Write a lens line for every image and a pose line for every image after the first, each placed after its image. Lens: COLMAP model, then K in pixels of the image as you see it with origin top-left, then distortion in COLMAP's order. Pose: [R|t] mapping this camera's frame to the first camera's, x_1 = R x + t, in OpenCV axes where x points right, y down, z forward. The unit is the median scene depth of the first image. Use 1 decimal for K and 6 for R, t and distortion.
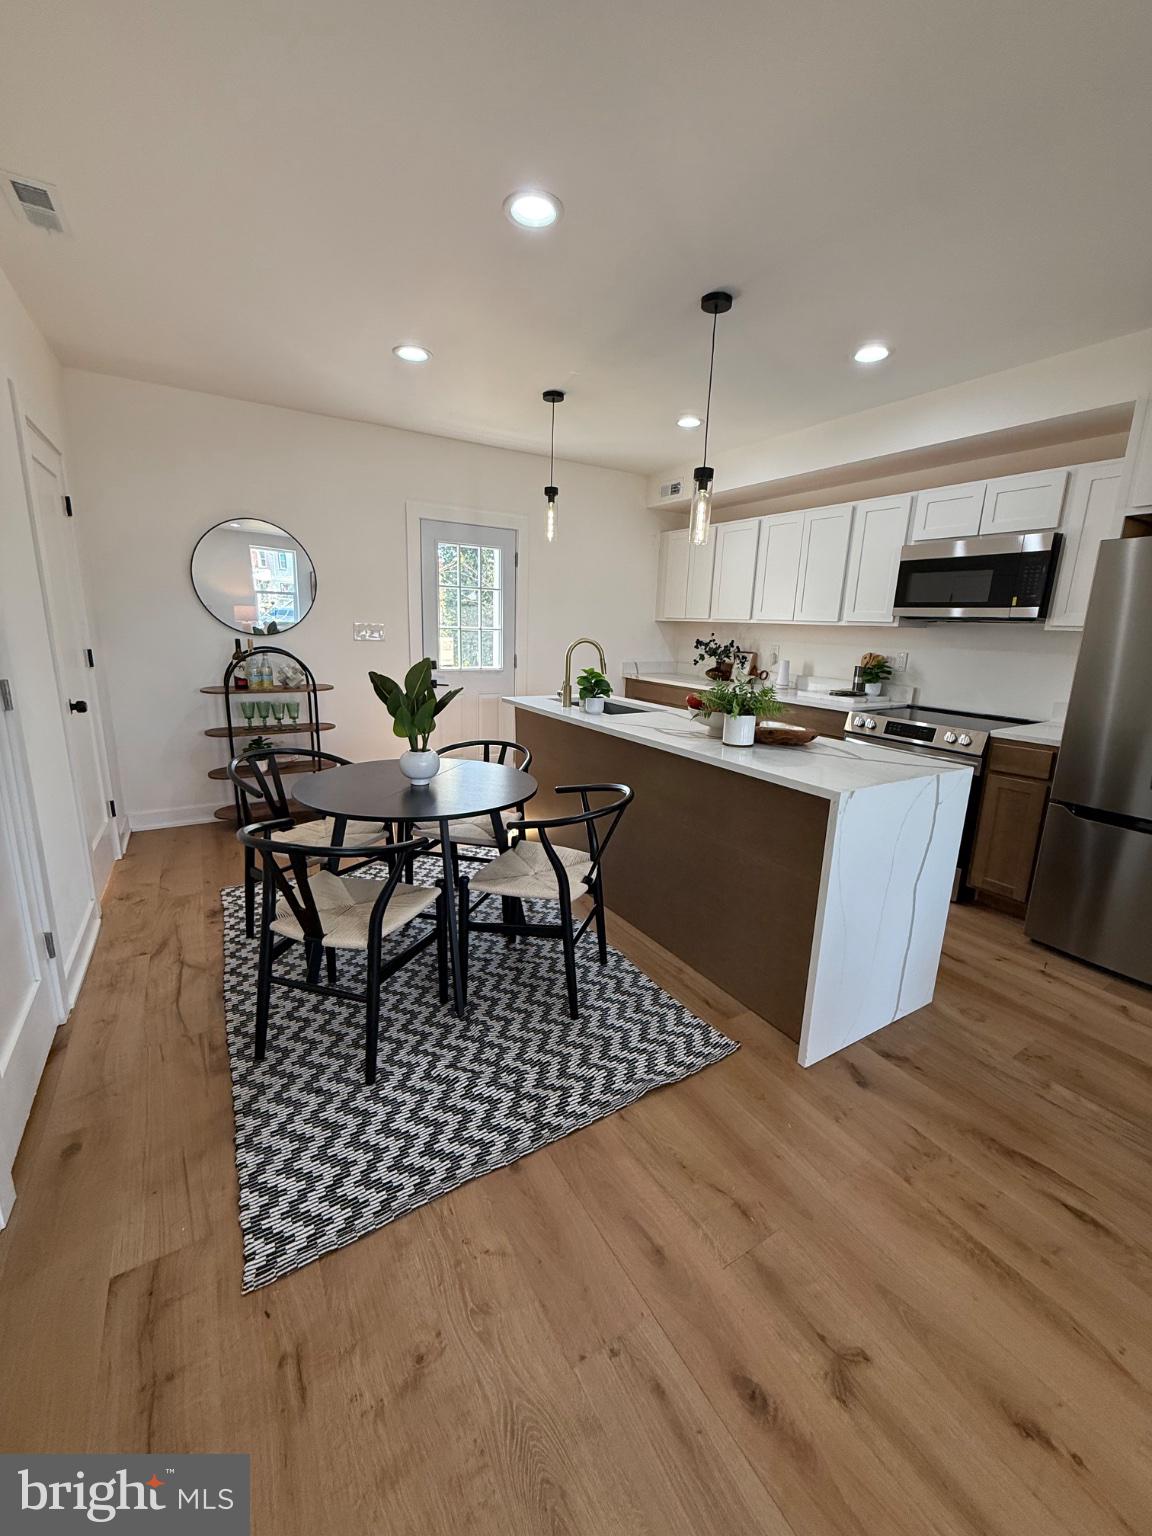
lens RADIAL K [[611.3, 0, 576.9], [0, 611.3, 763.9], [0, 0, 1]] dist [-0.001406, 0.001544]
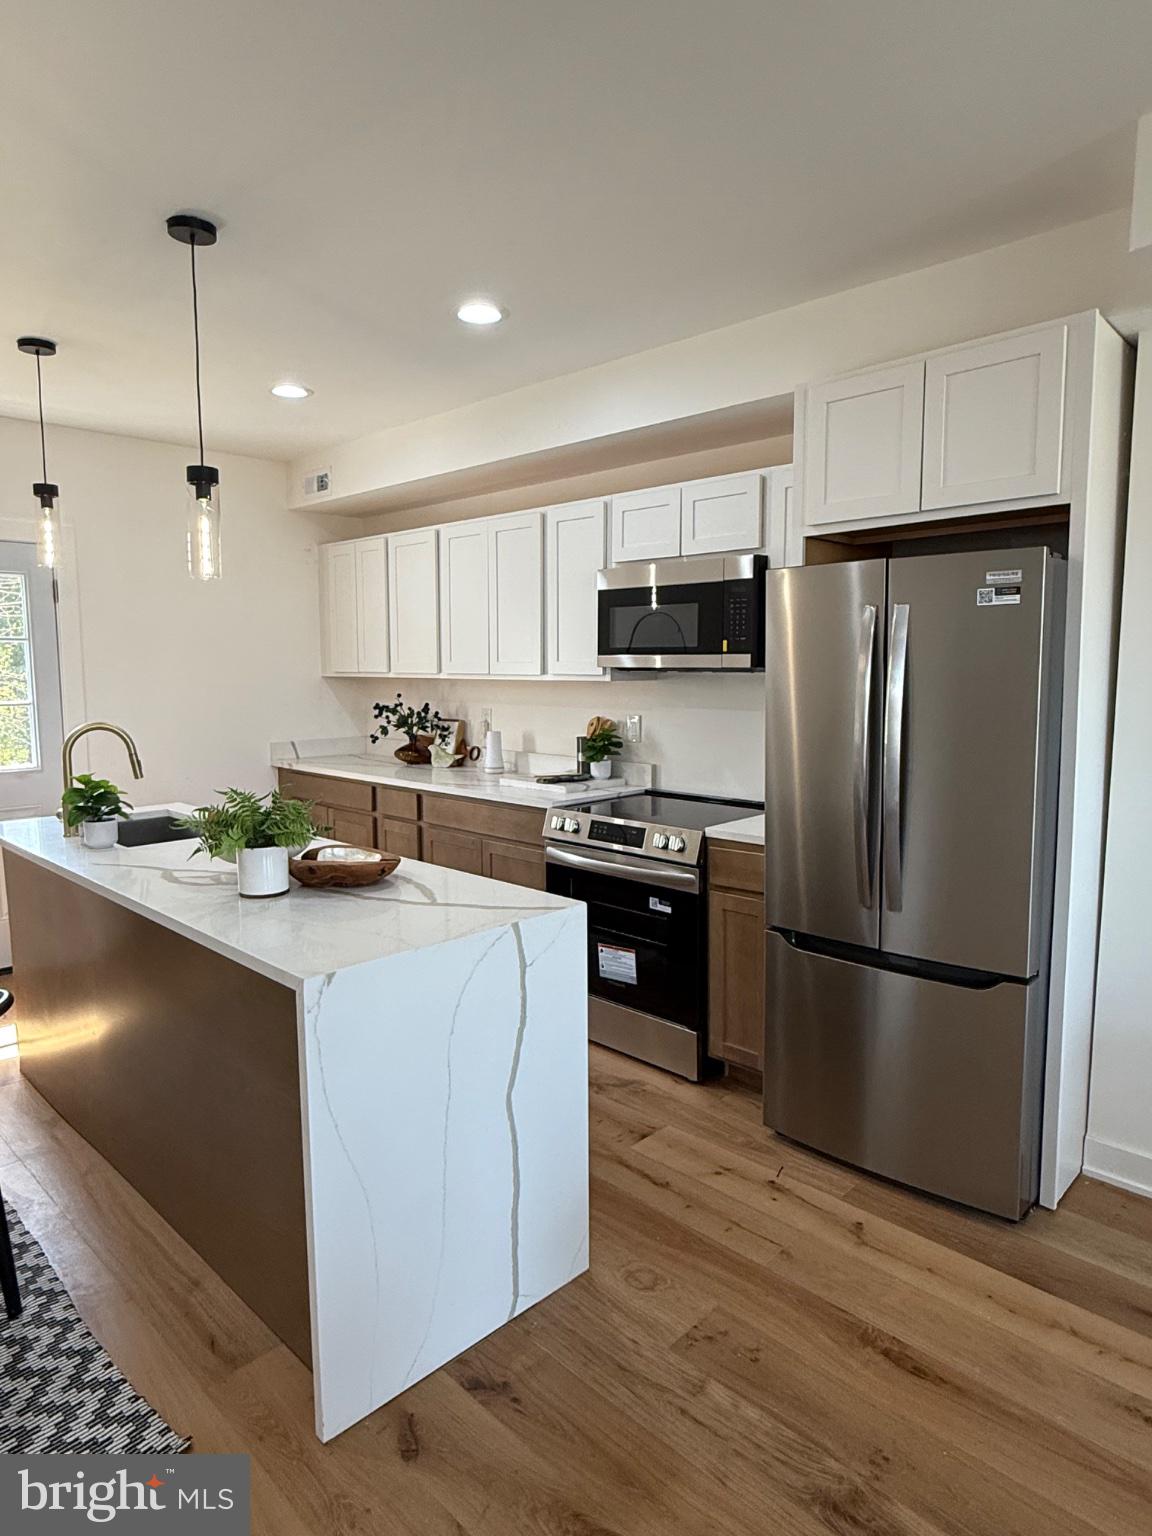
lens RADIAL K [[932.1, 0, 580.0], [0, 932.1, 768.3], [0, 0, 1]] dist [-0.005024, 0.008834]
pose [[0.969964, -0.060988, 0.235480, 0.290119], [0.086798, 0.991110, -0.100834, -0.027157], [-0.227237, 0.118244, 0.966634, -0.008103]]
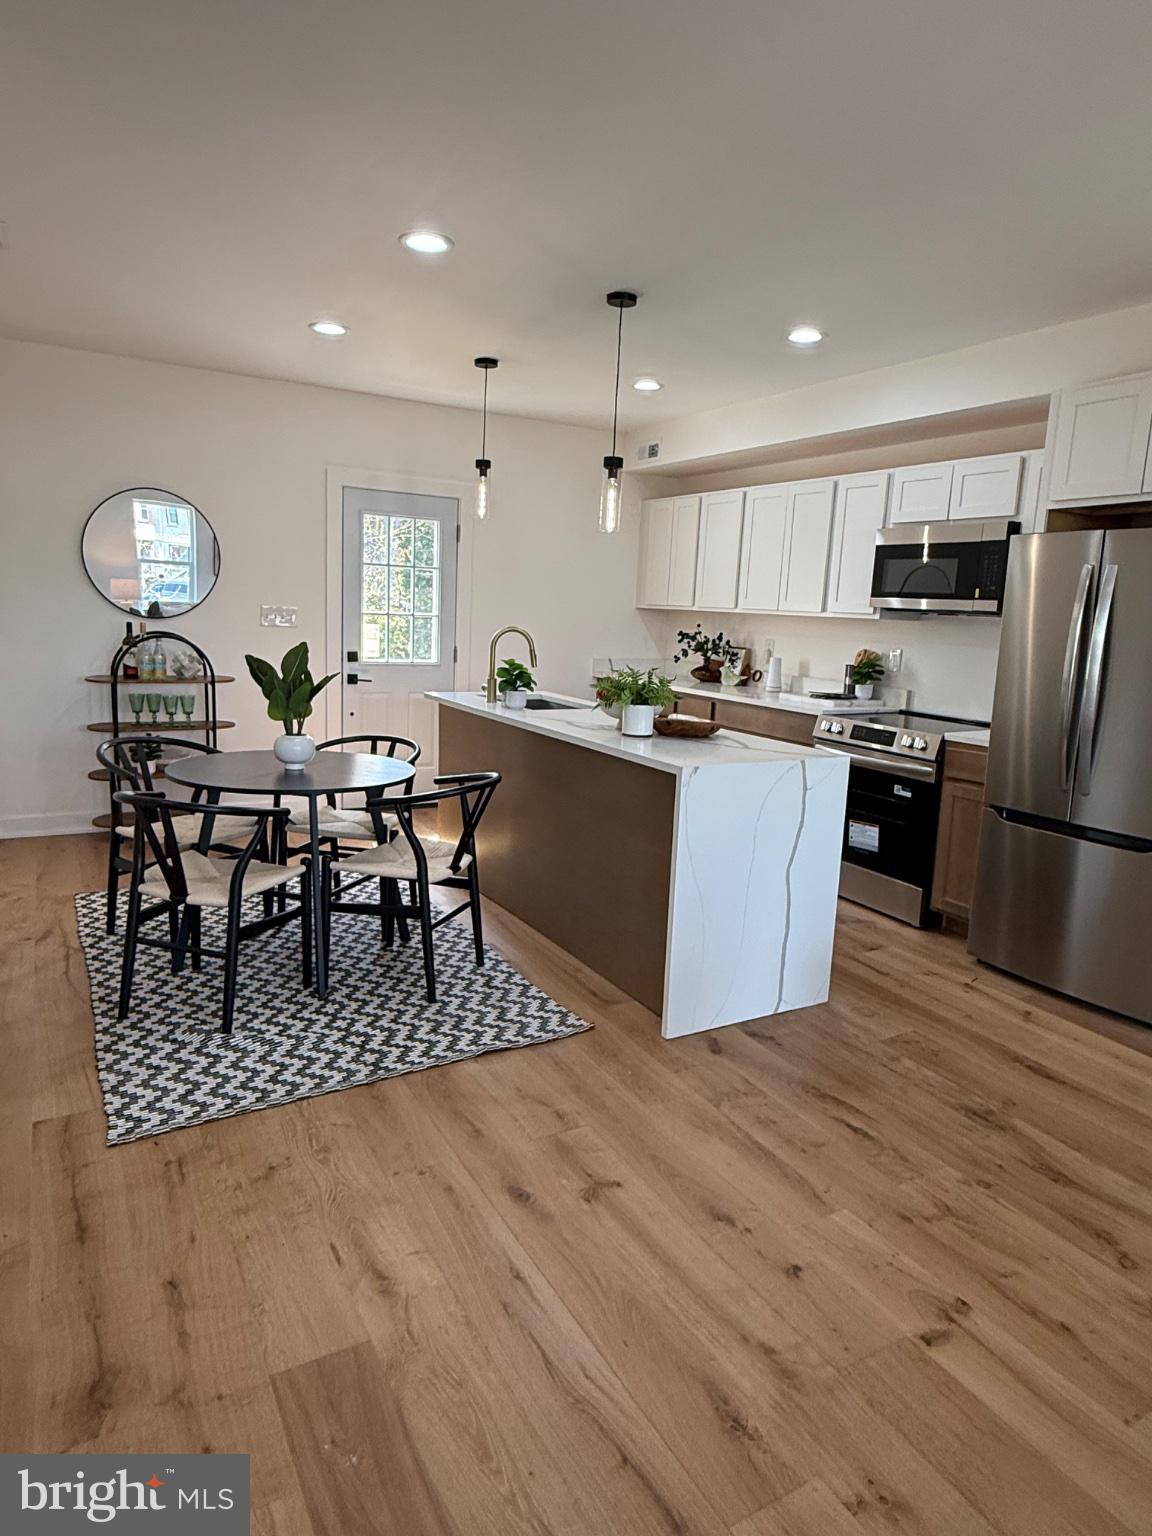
lens RADIAL K [[932.1, 0, 579.9], [0, 932.1, 768.6], [0, 0, 1]] dist [-0.005024, 0.008834]
pose [[0.999471, 0.018605, -0.026678, 0.171224], [-0.020048, 0.998290, -0.054908, 0.085170], [0.025611, 0.055414, 0.998135, -0.397125]]
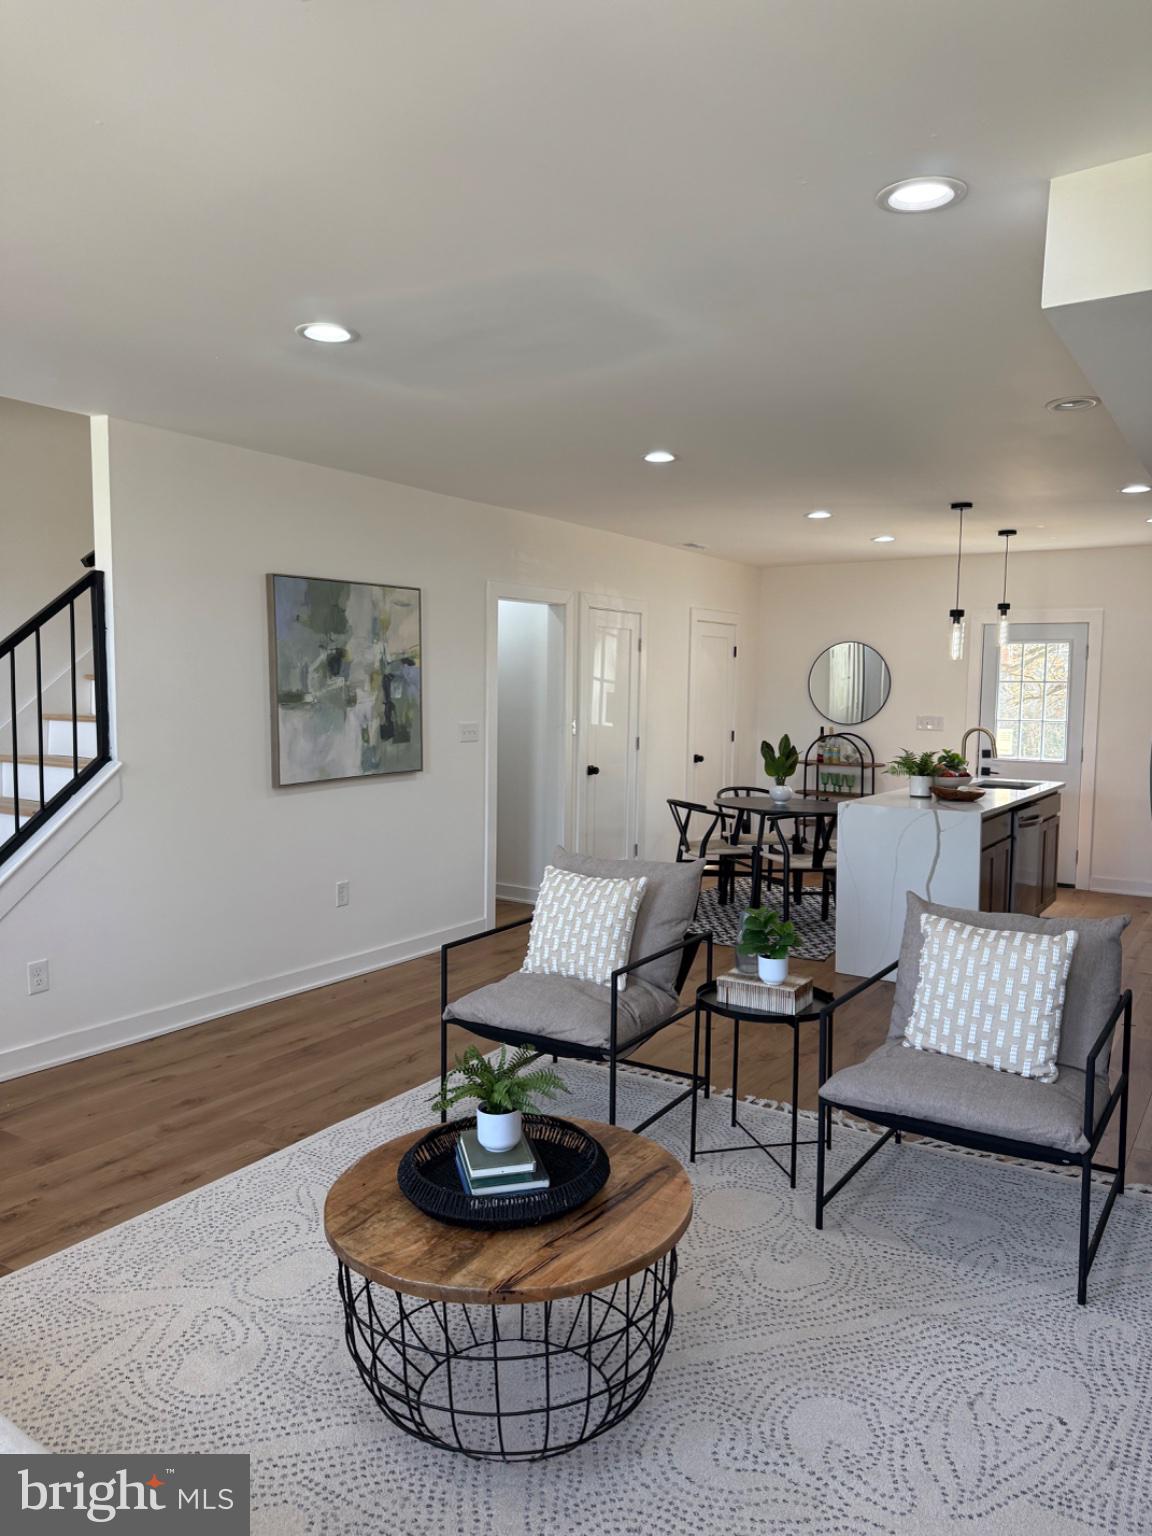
lens RADIAL K [[1079.1, 0, 576.6], [0, 1079.1, 775.9], [0, 0, 1]] dist [0.074127, -0.103497]
pose [[0.430259, 0.051441, -0.901239, 1.799334], [-0.205755, 0.977683, -0.042425, 0.159073], [0.878944, 0.203688, 0.431241, -0.675498]]
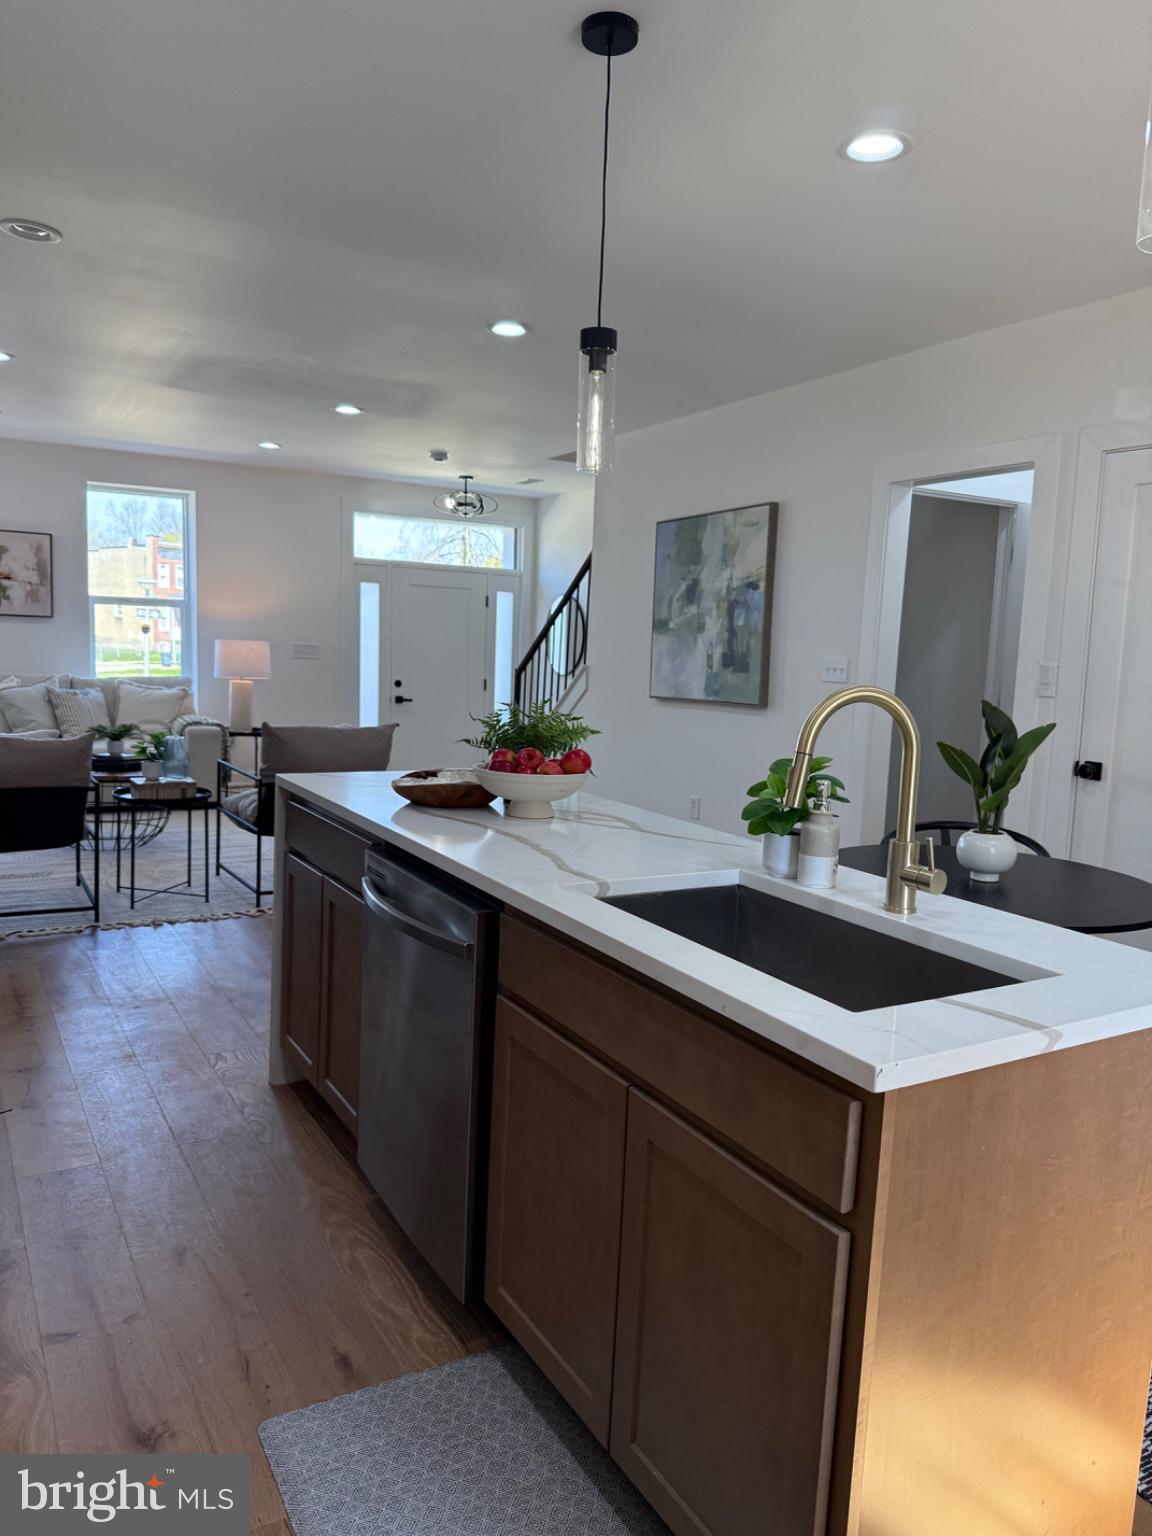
lens RADIAL K [[1079.1, 0, 579.9], [0, 1079.1, 772.2], [0, 0, 1]] dist [0.074127, -0.103497]
pose [[-0.997385, -0.072065, 0.005412, 0.157197], [-0.065849, 0.937101, 0.342791, -0.372292], [-0.029774, 0.341538, -0.939396, 1.672056]]
